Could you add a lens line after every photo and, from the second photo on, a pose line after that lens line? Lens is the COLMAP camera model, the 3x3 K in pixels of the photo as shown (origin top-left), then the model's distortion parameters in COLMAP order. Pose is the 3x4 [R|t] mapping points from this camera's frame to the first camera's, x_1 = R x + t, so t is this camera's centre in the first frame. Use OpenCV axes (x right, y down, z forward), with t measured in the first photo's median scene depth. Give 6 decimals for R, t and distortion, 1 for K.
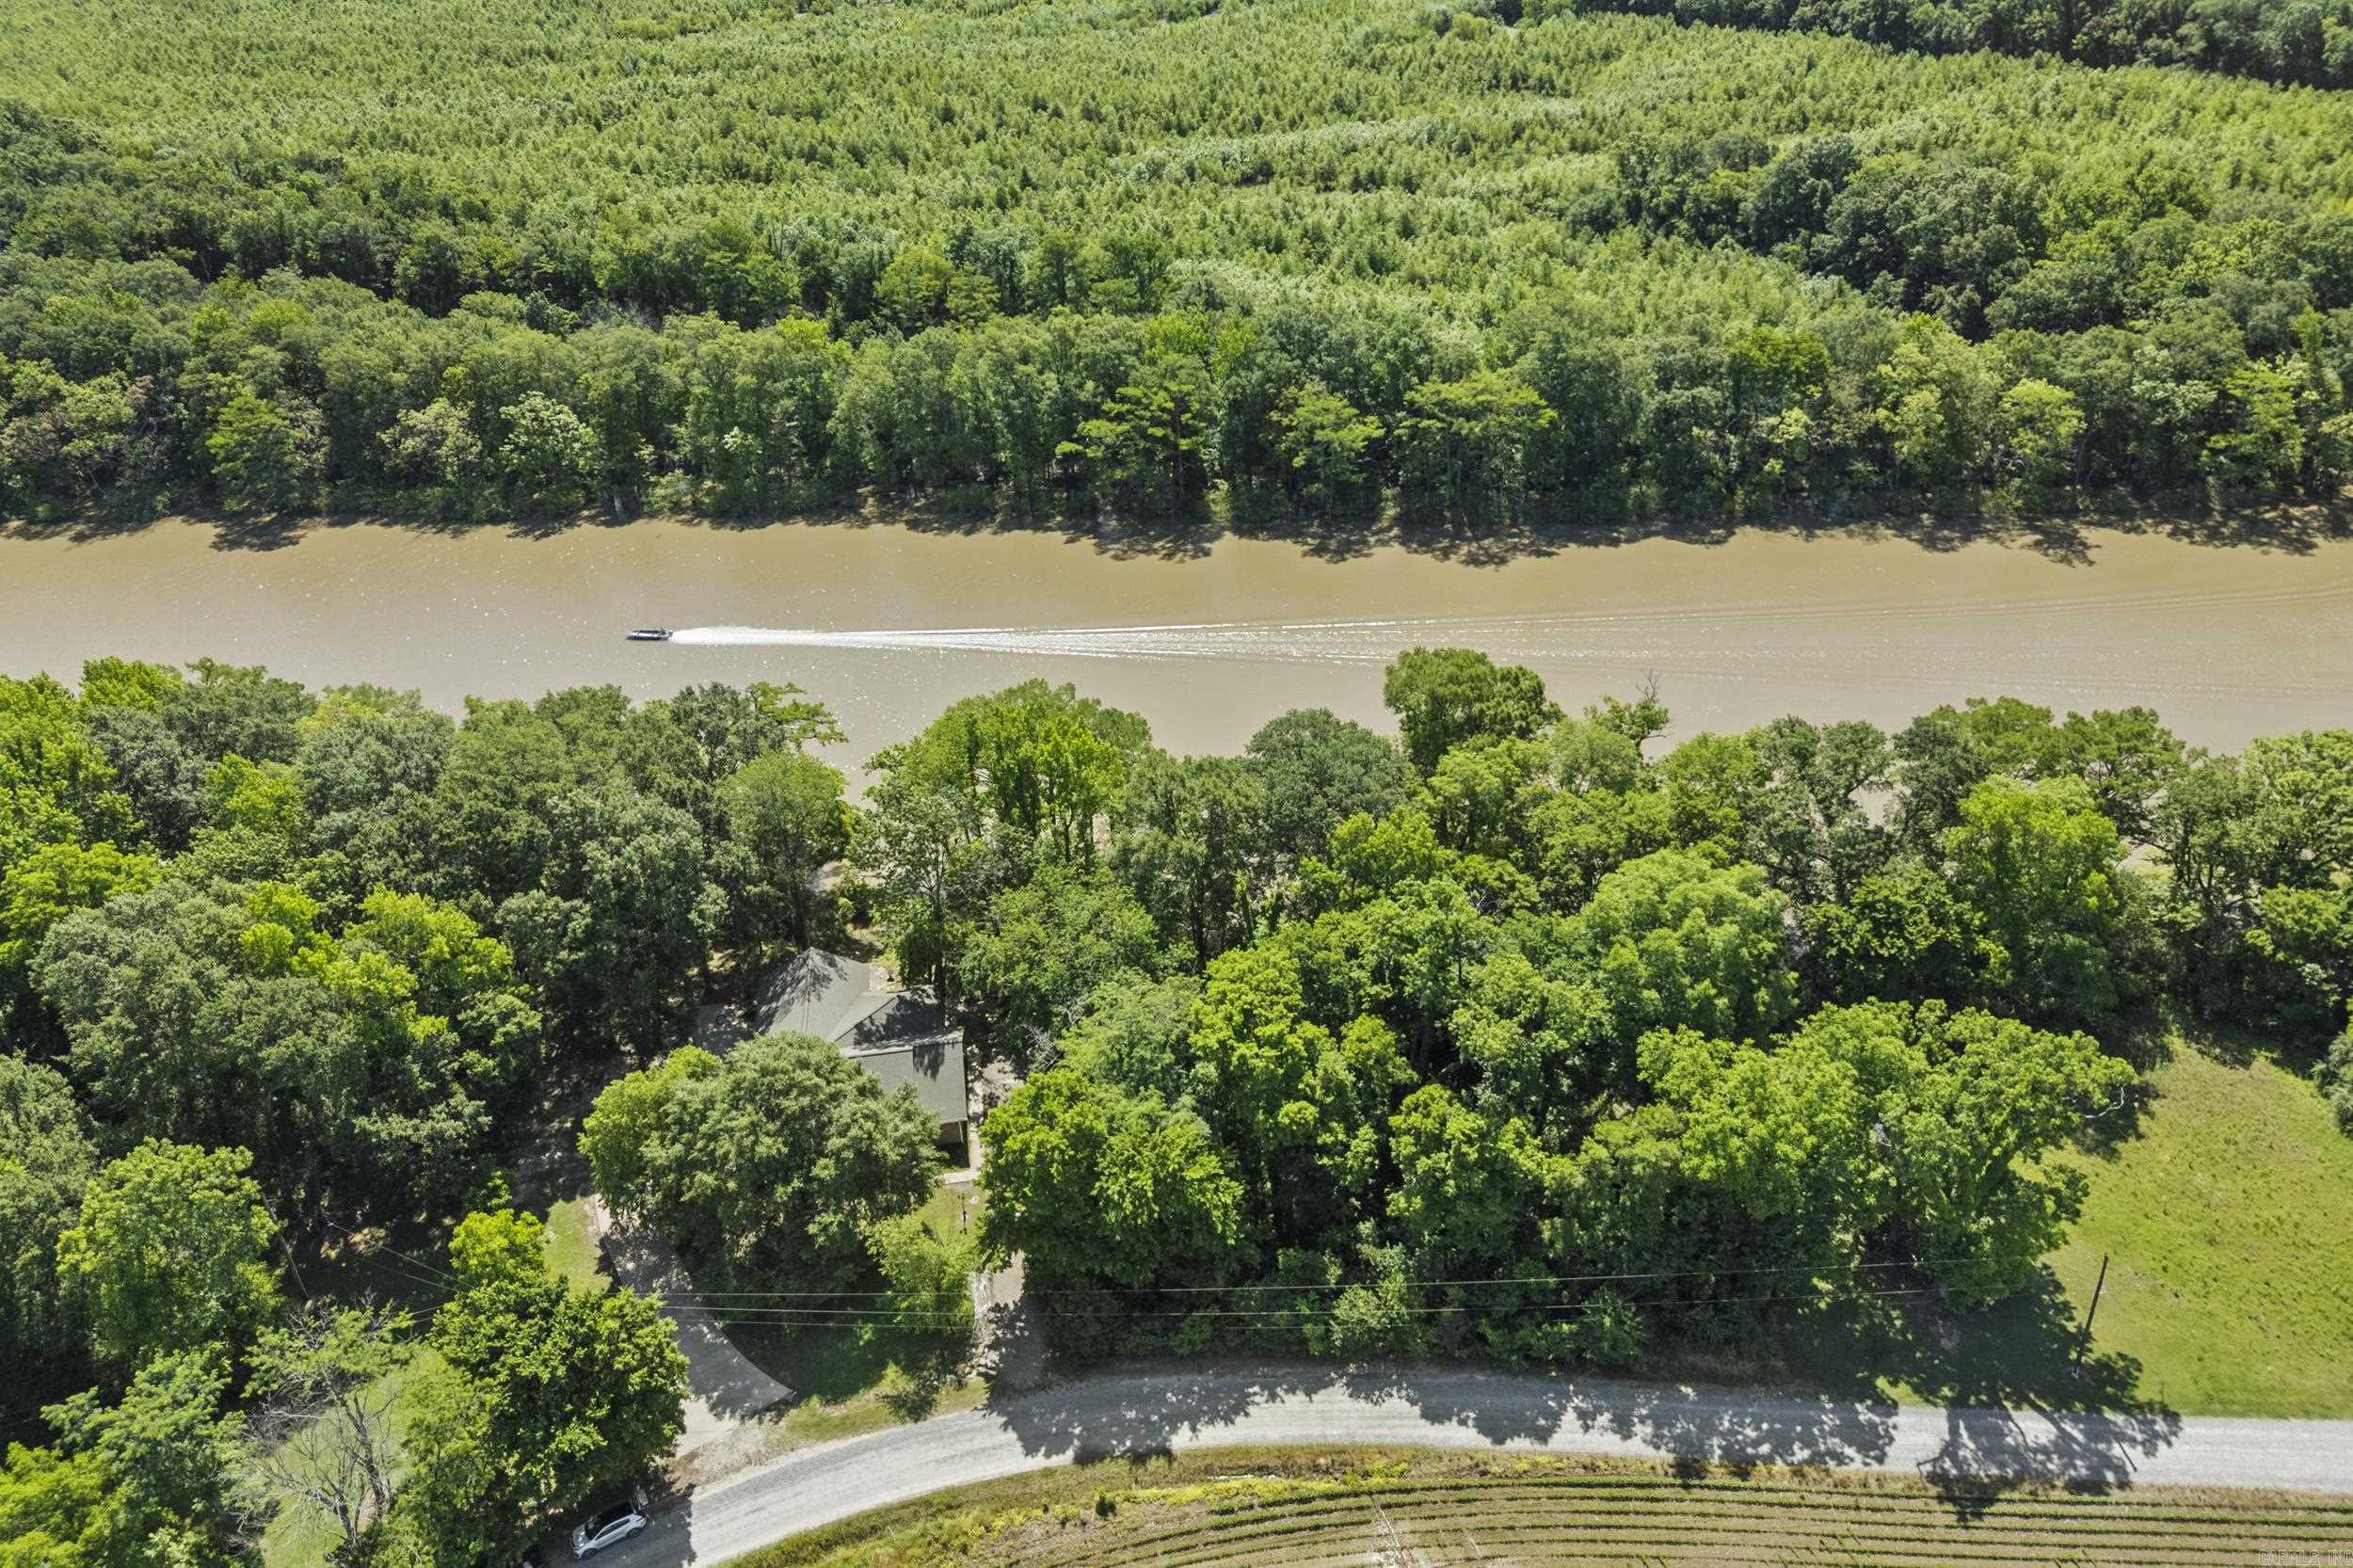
lens RADIAL K [[1746.5, 0, 1176.7], [0, 1746.5, 721.9], [0, 0, 1]] dist [0.057563, -0.042106]
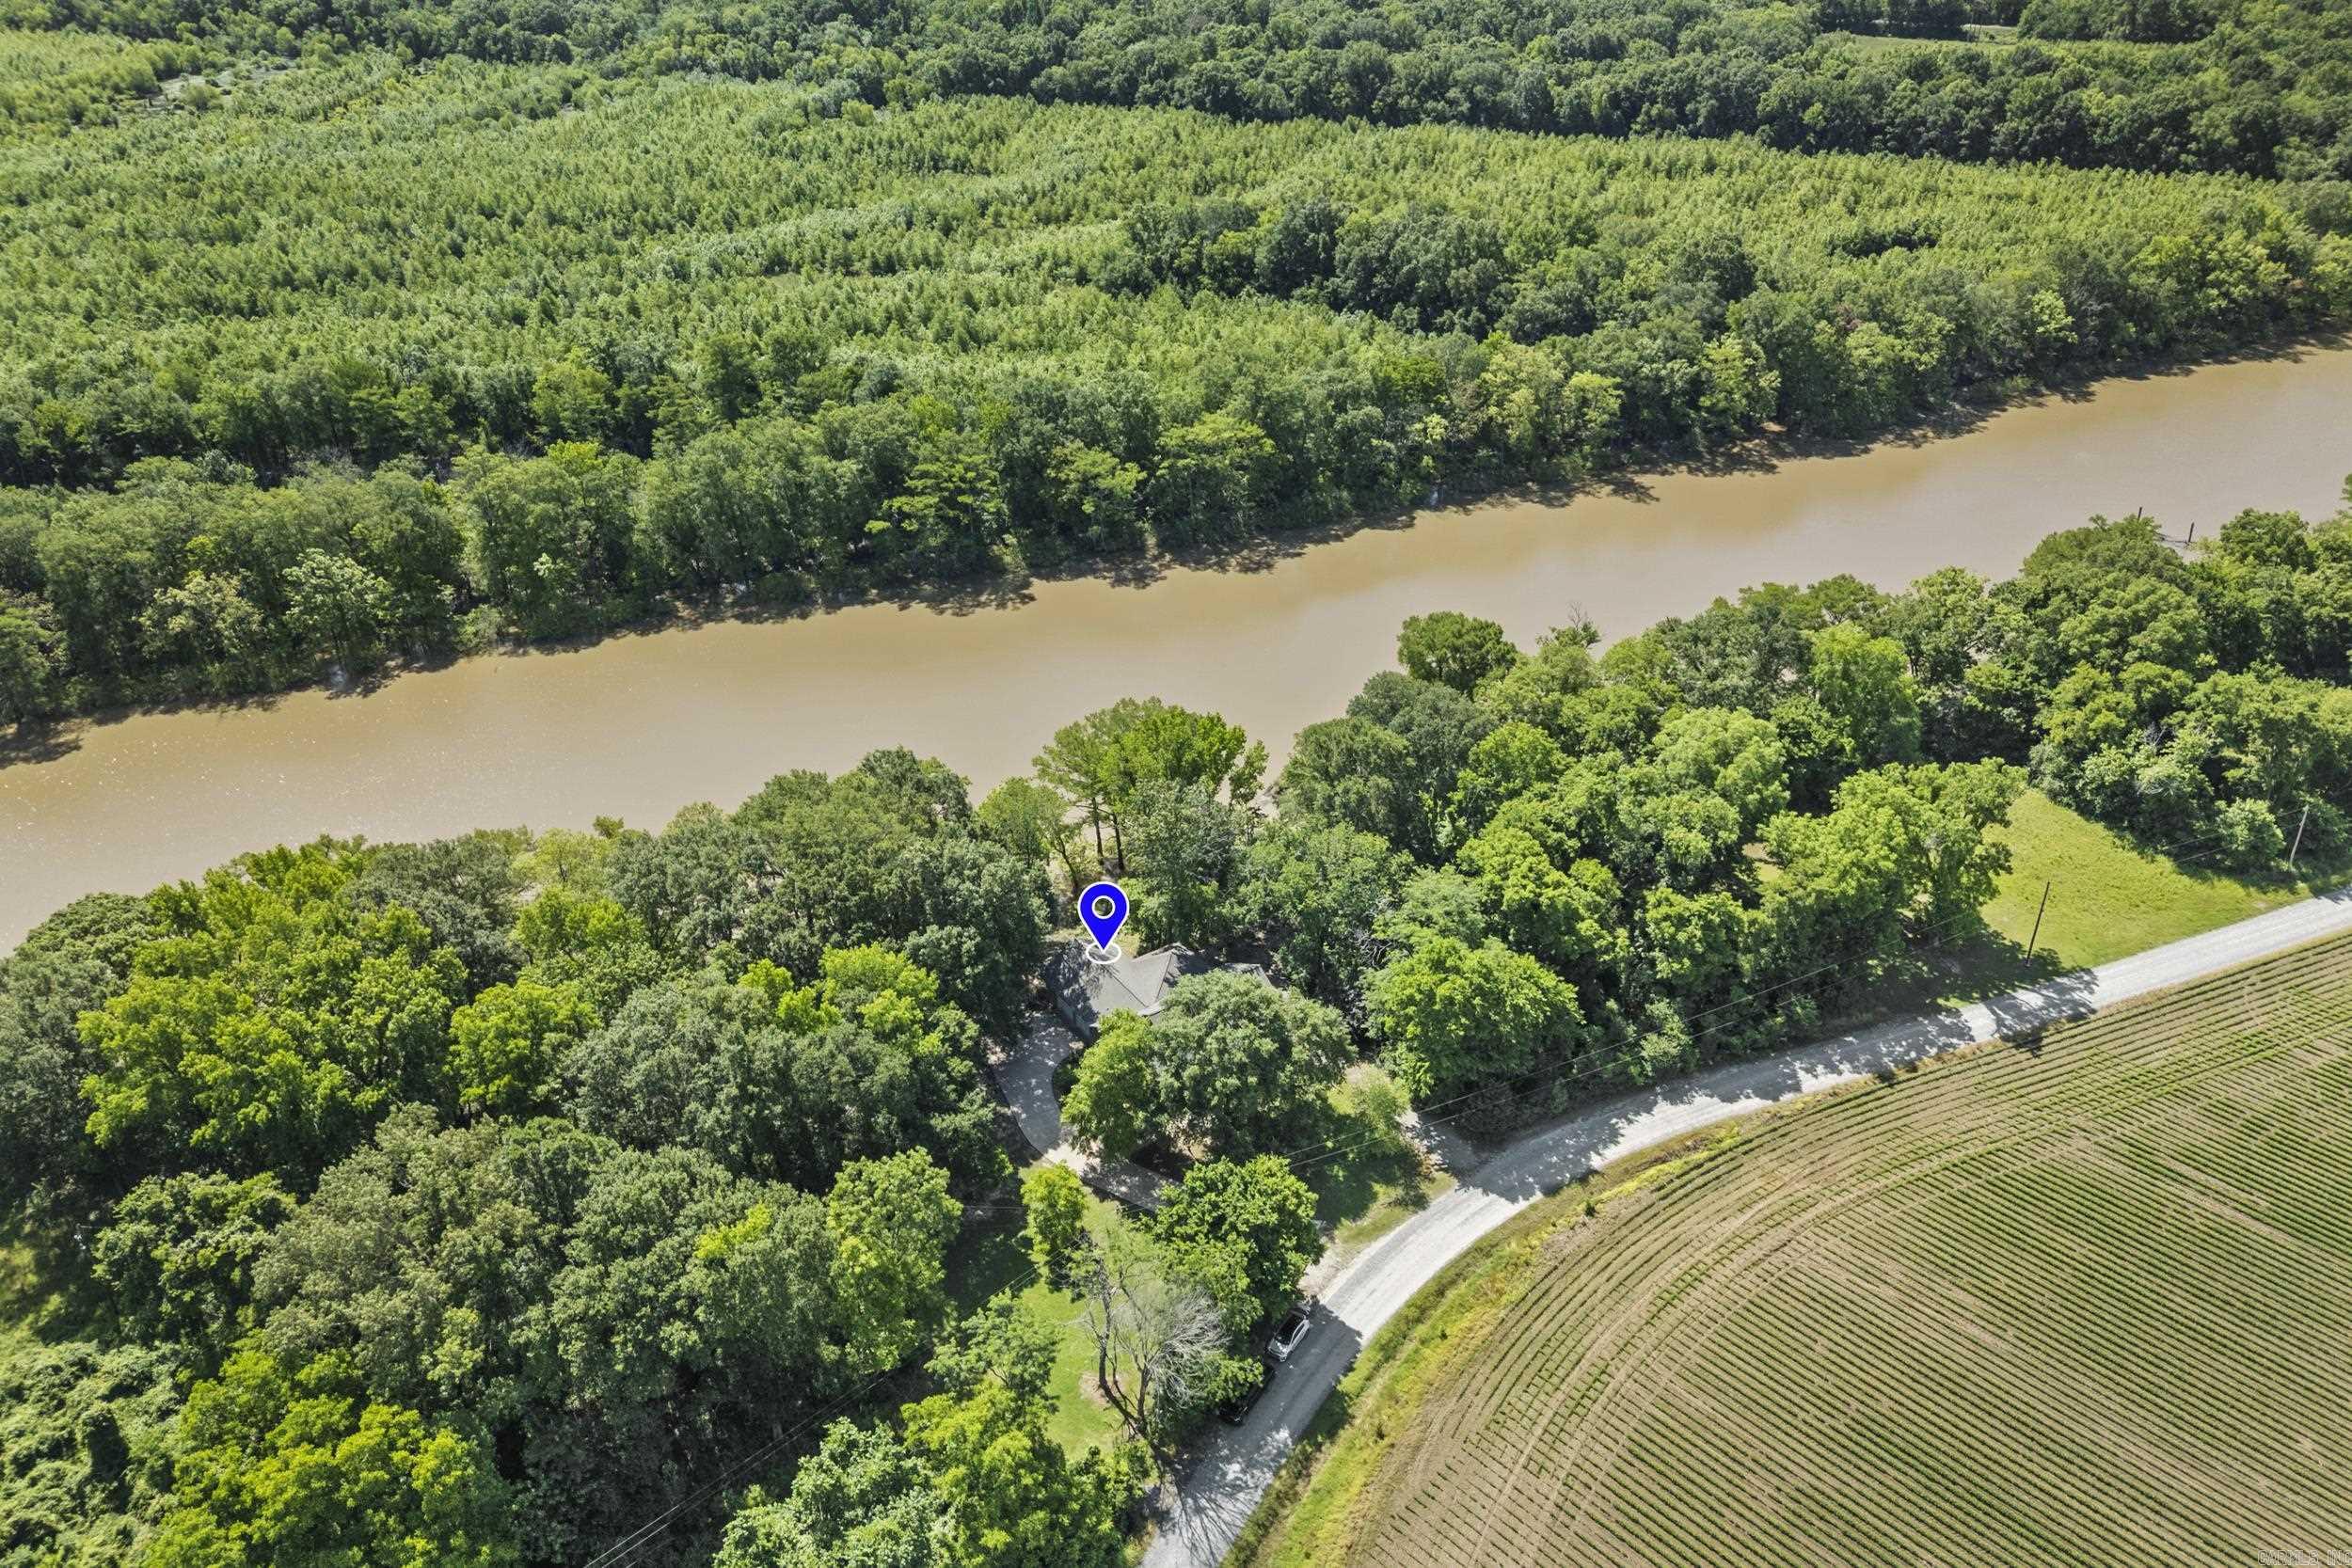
lens RADIAL K [[1714.0, 0, 1176.0], [0, 1714.0, 784.0], [0, 0, 1]] dist [0.076687, -0.094076]
pose [[0.898707, -0.201782, 0.389370, -0.358412], [0.200267, 0.978709, 0.044956, -0.008436], [-0.390152, 0.037576, 0.919984, -0.070244]]
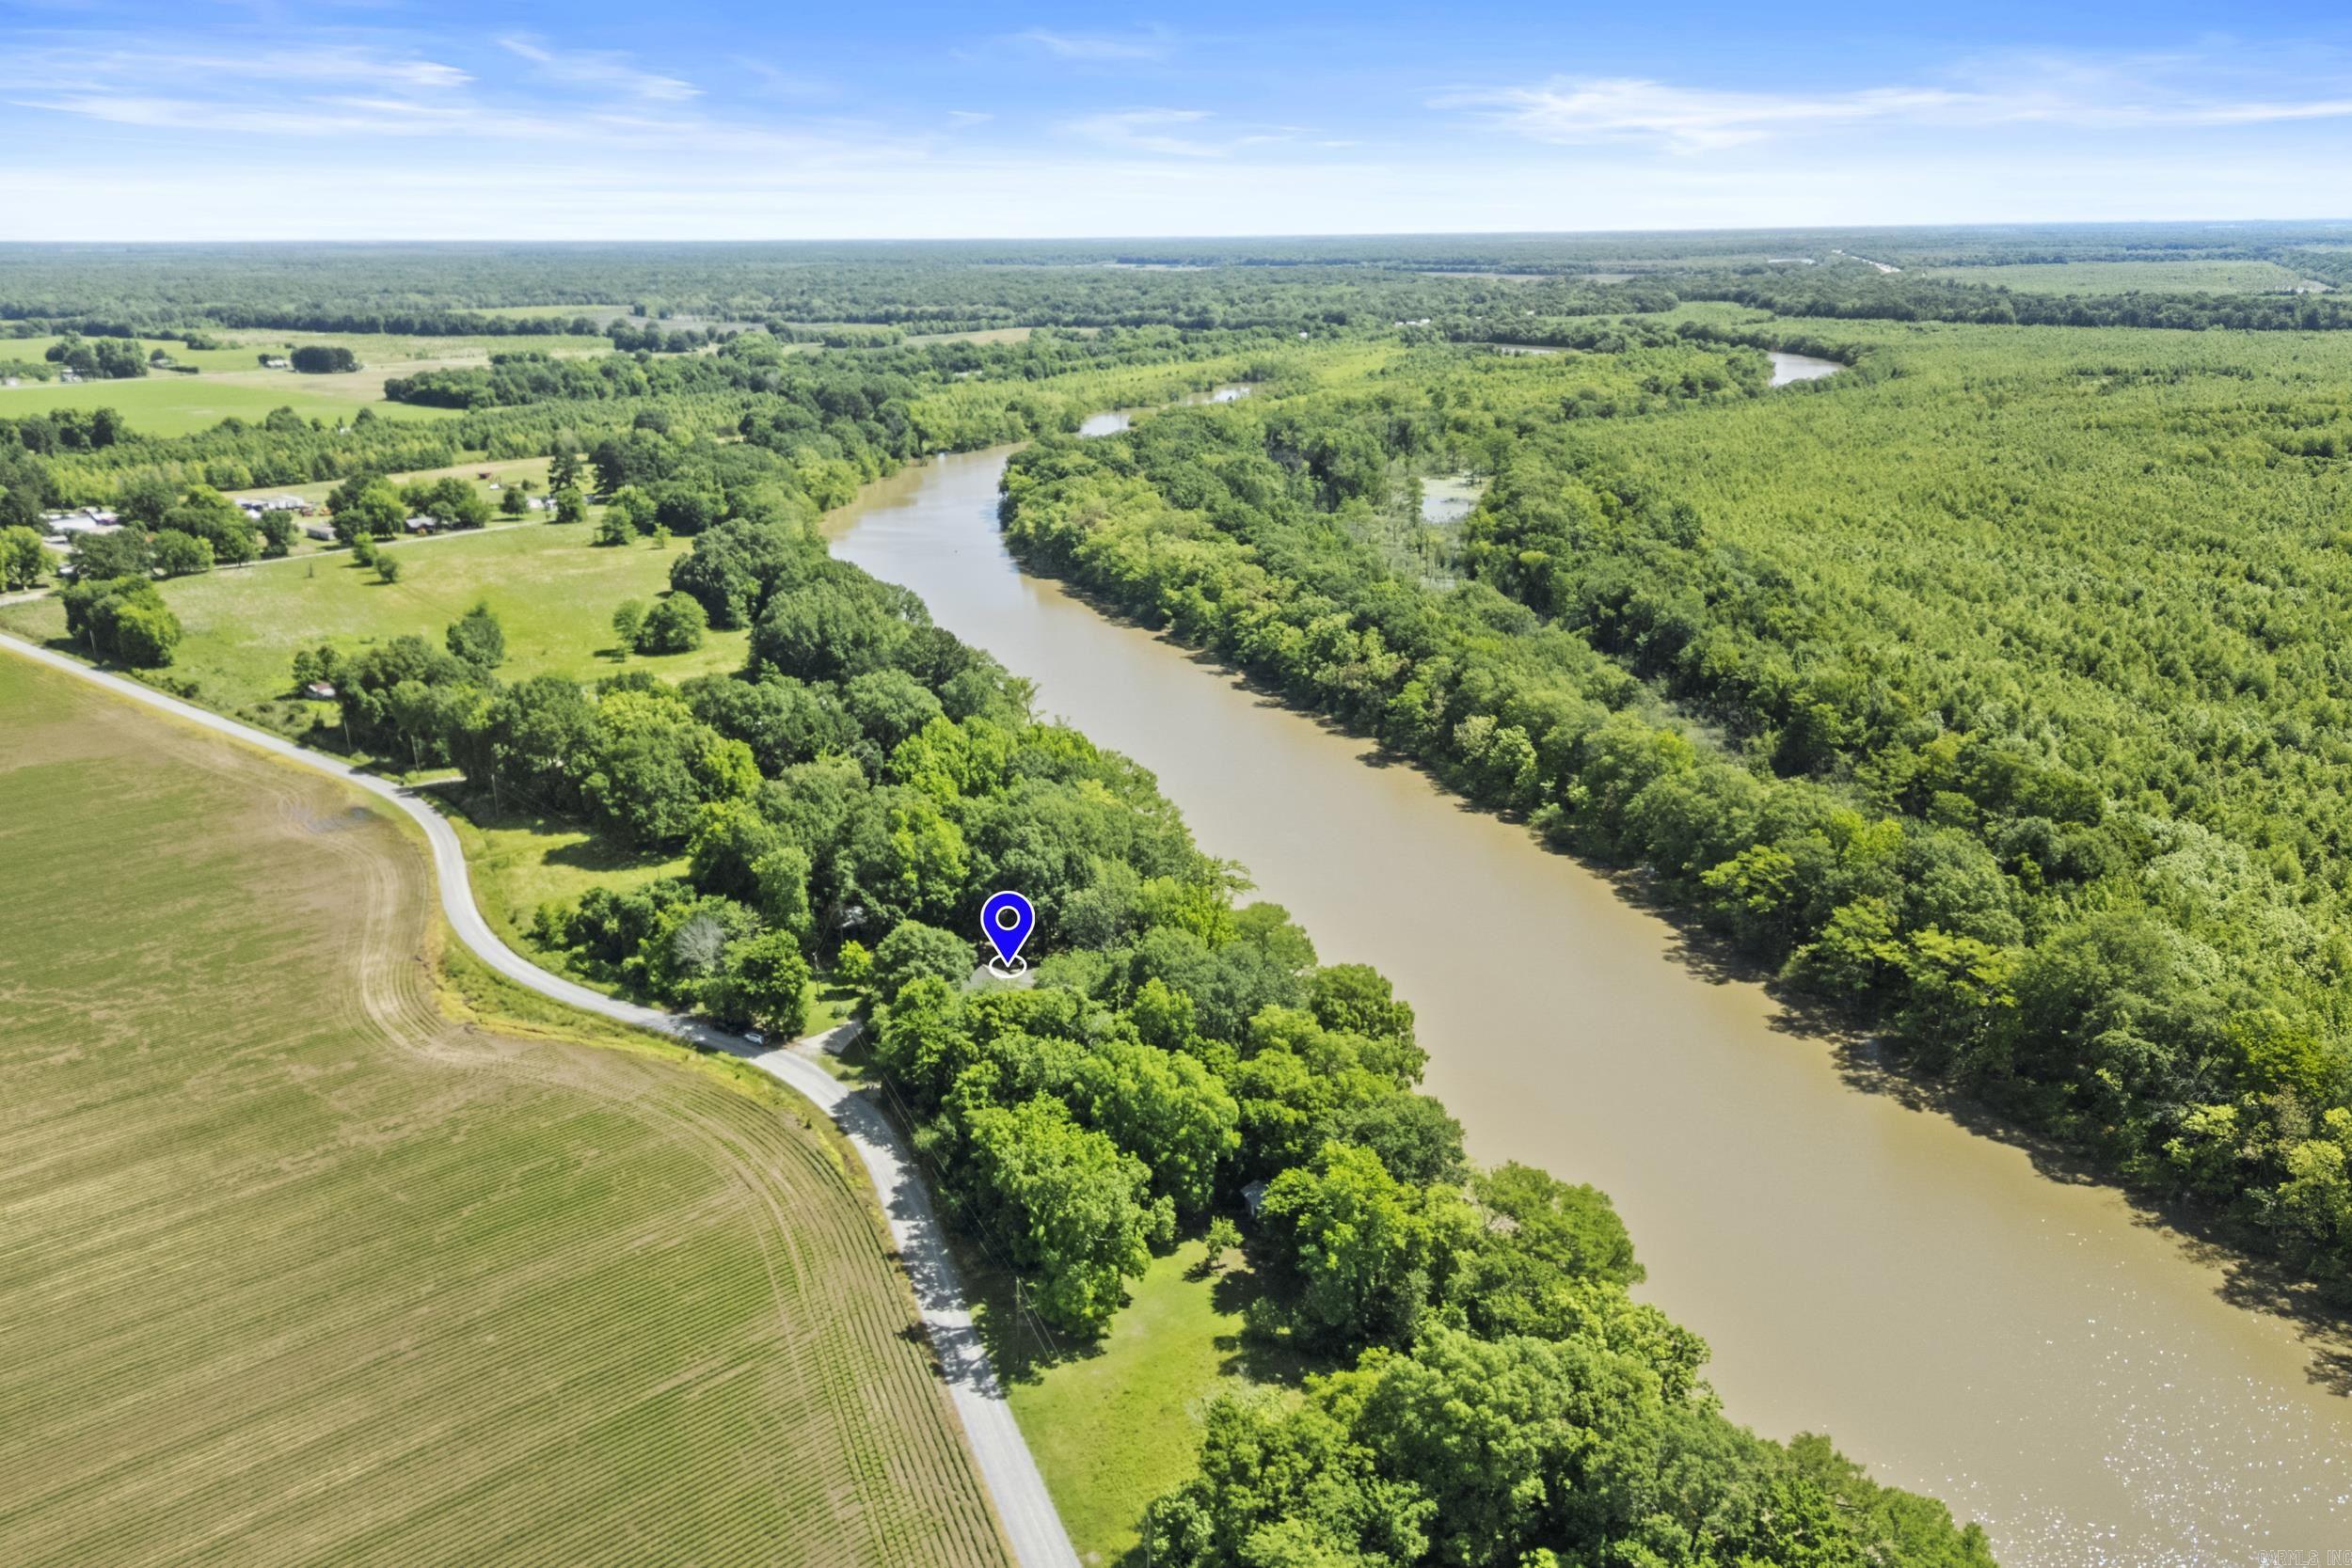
lens RADIAL K [[1745.7, 0, 1176.2], [0, 1745.7, 721.9], [0, 0, 1]] dist [0.057563, -0.042106]
pose [[0.414529, 0.273007, -0.868120, 0.864821], [-0.454979, 0.888333, 0.062111, -0.161006], [0.788137, 0.369230, 0.492452, 0.034175]]
